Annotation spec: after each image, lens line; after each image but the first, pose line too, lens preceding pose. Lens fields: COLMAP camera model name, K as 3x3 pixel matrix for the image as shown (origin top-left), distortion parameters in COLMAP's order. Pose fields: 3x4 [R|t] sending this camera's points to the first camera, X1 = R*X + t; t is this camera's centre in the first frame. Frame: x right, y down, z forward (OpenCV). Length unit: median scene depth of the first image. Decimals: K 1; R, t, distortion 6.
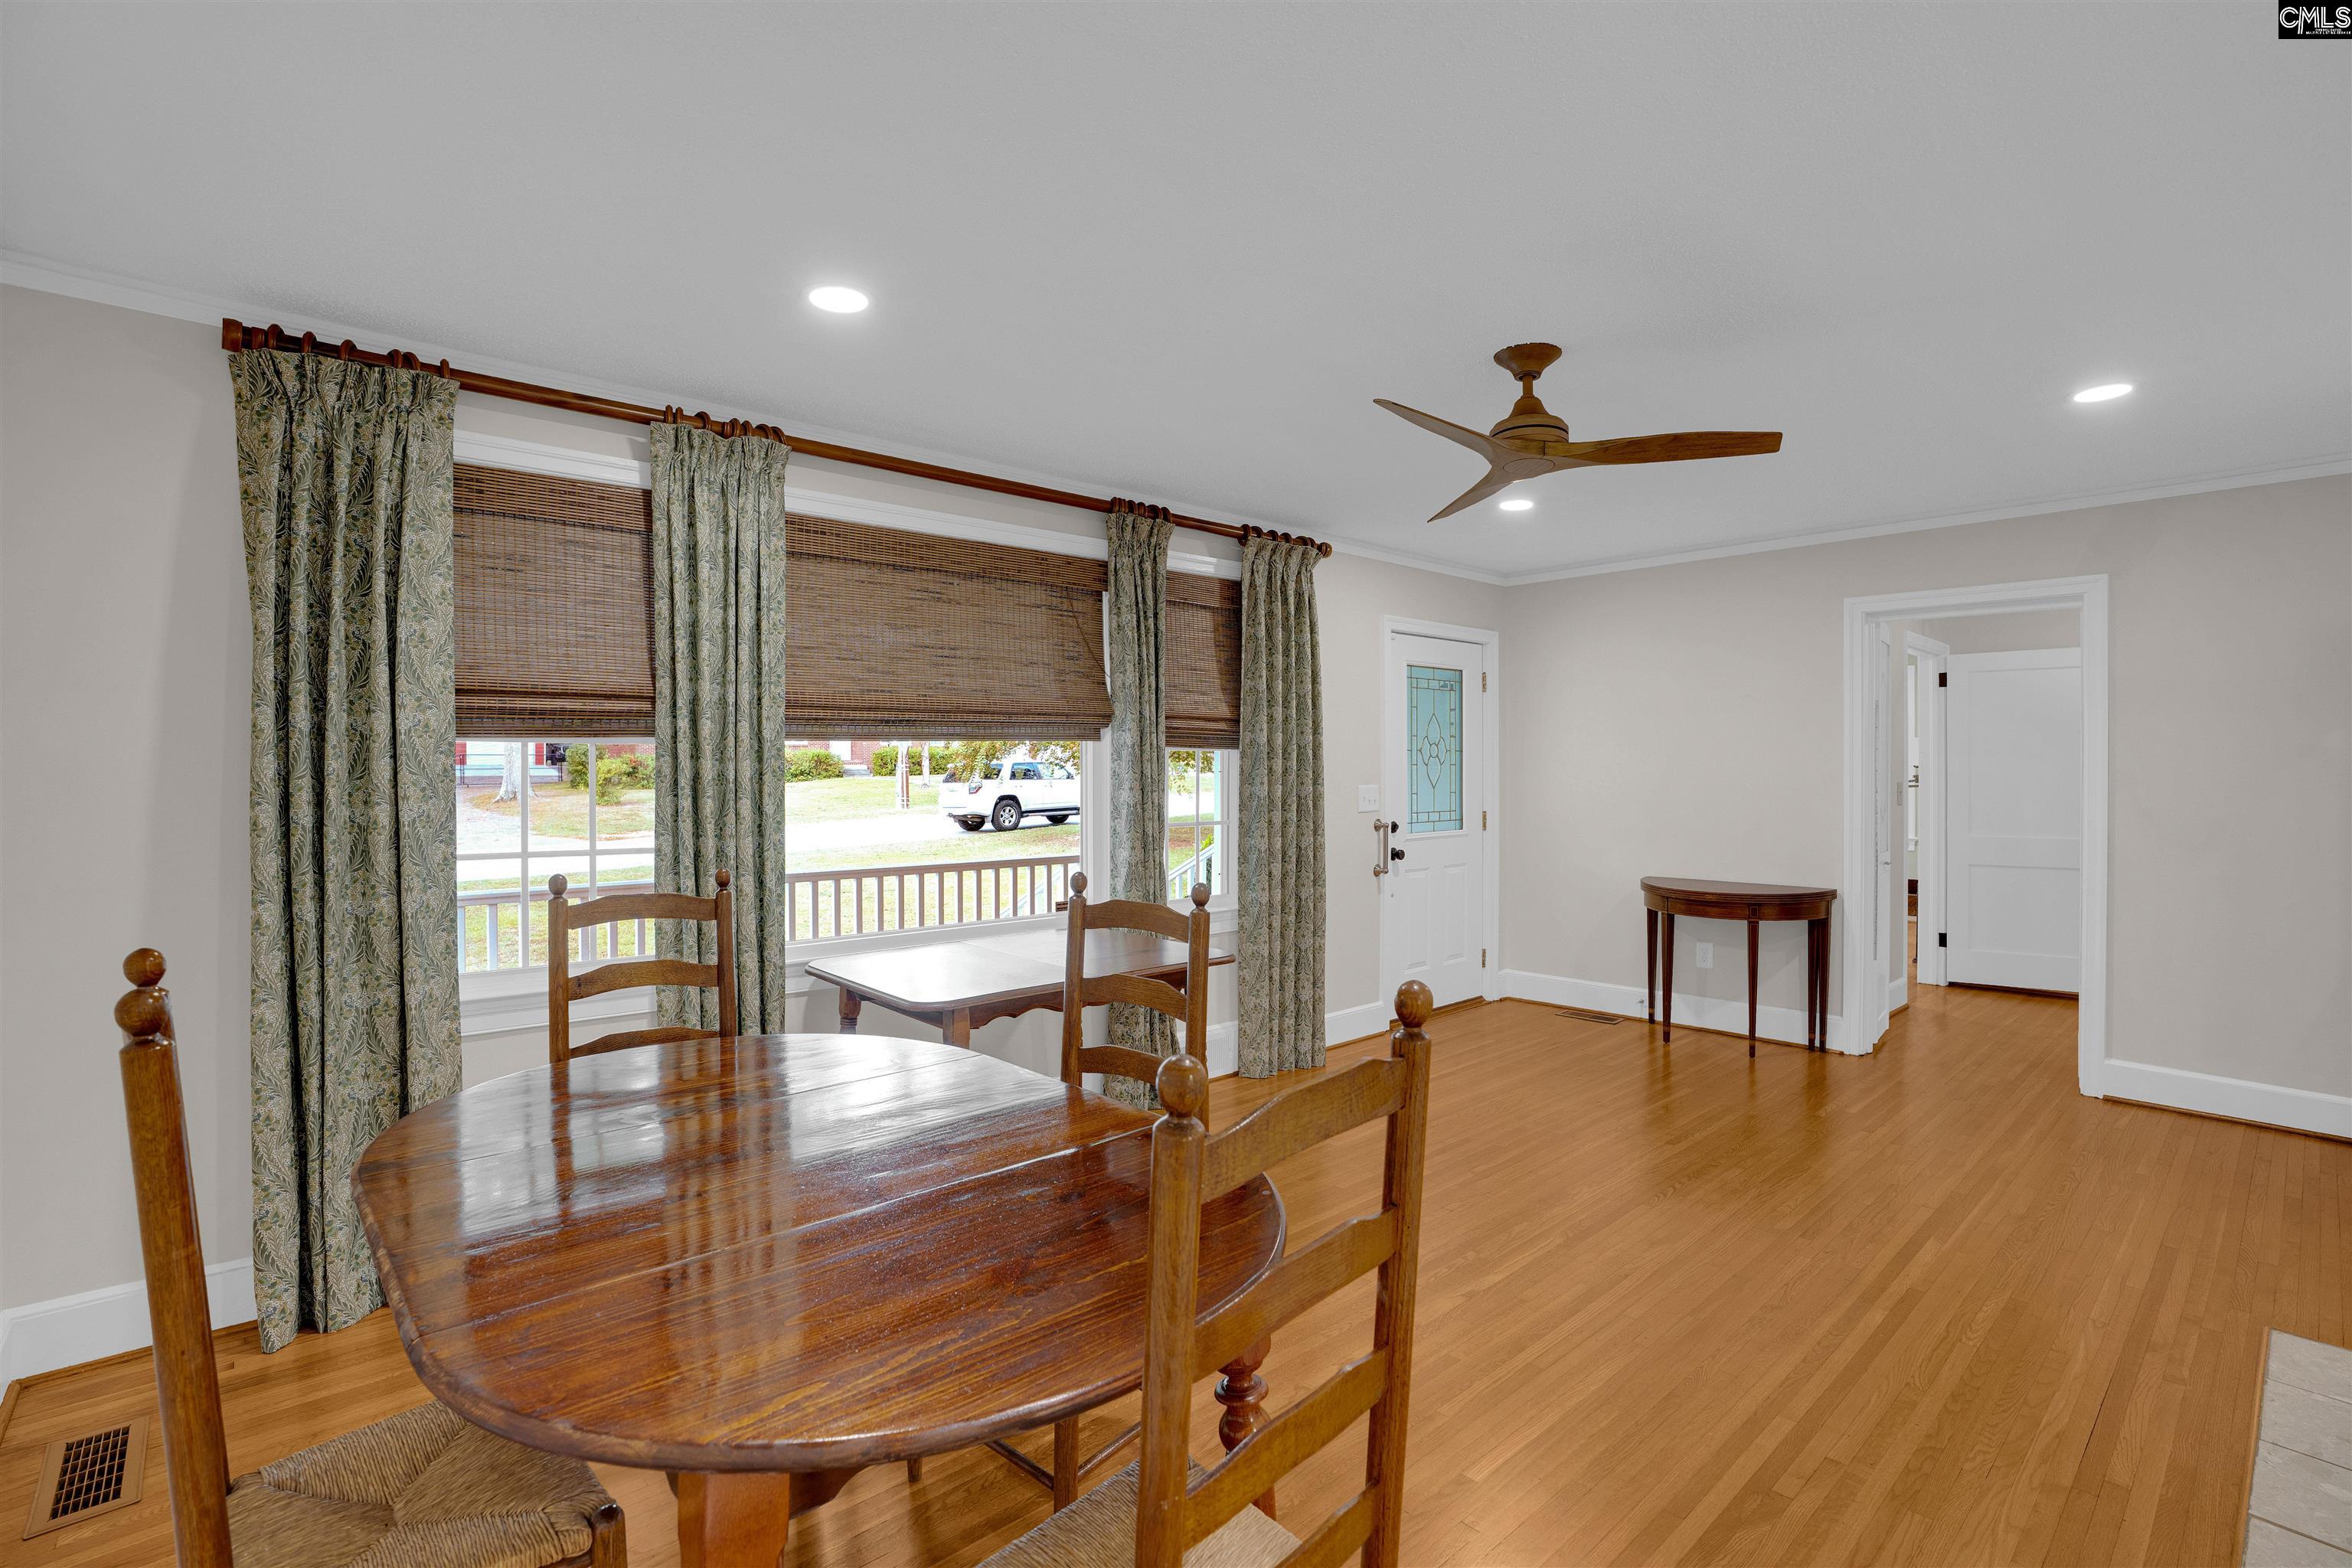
lens RADIAL K [[1087.5, 0, 1176.0], [0, 1087.5, 784.0], [0, 0, 1]] dist [-0.028237, 0.000310]
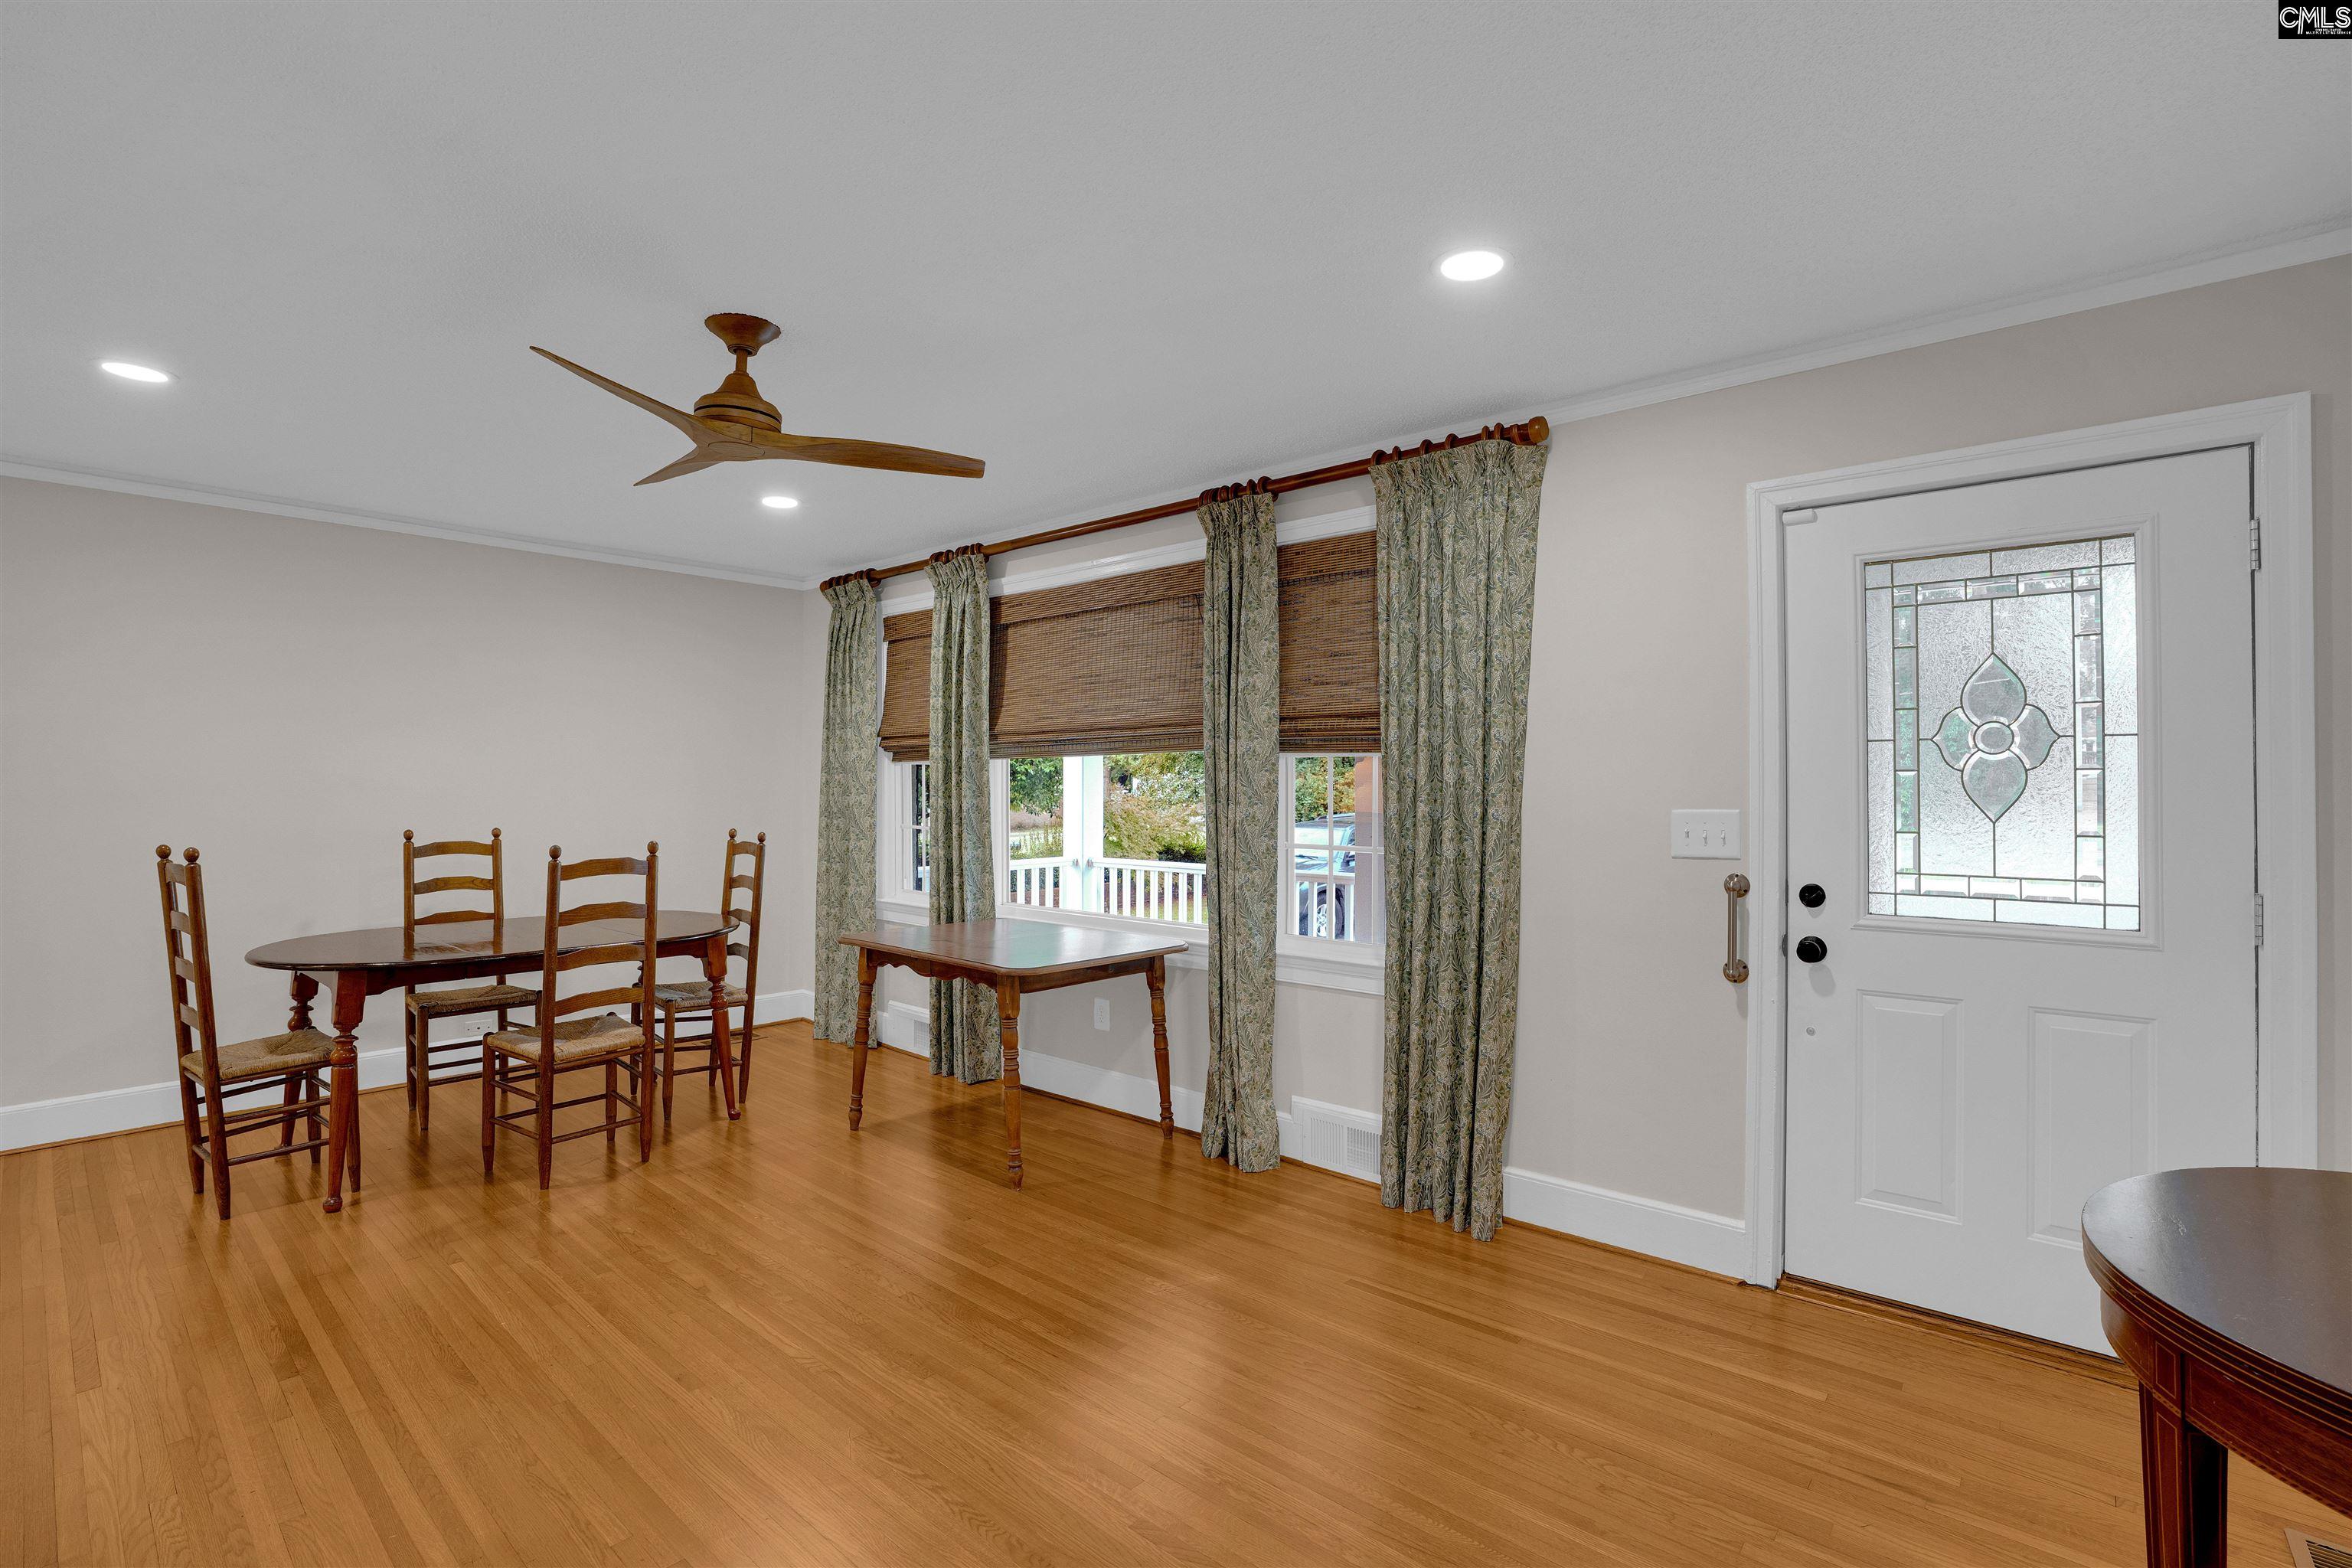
lens RADIAL K [[1087.5, 0, 1176.0], [0, 1087.5, 784.0], [0, 0, 1]] dist [-0.028237, 0.000310]
pose [[0.131245, 0.010288, -0.991297, 0.880406], [-0.009100, 0.999917, 0.009173, -0.019063], [0.991308, 0.007817, 0.131327, 0.863107]]
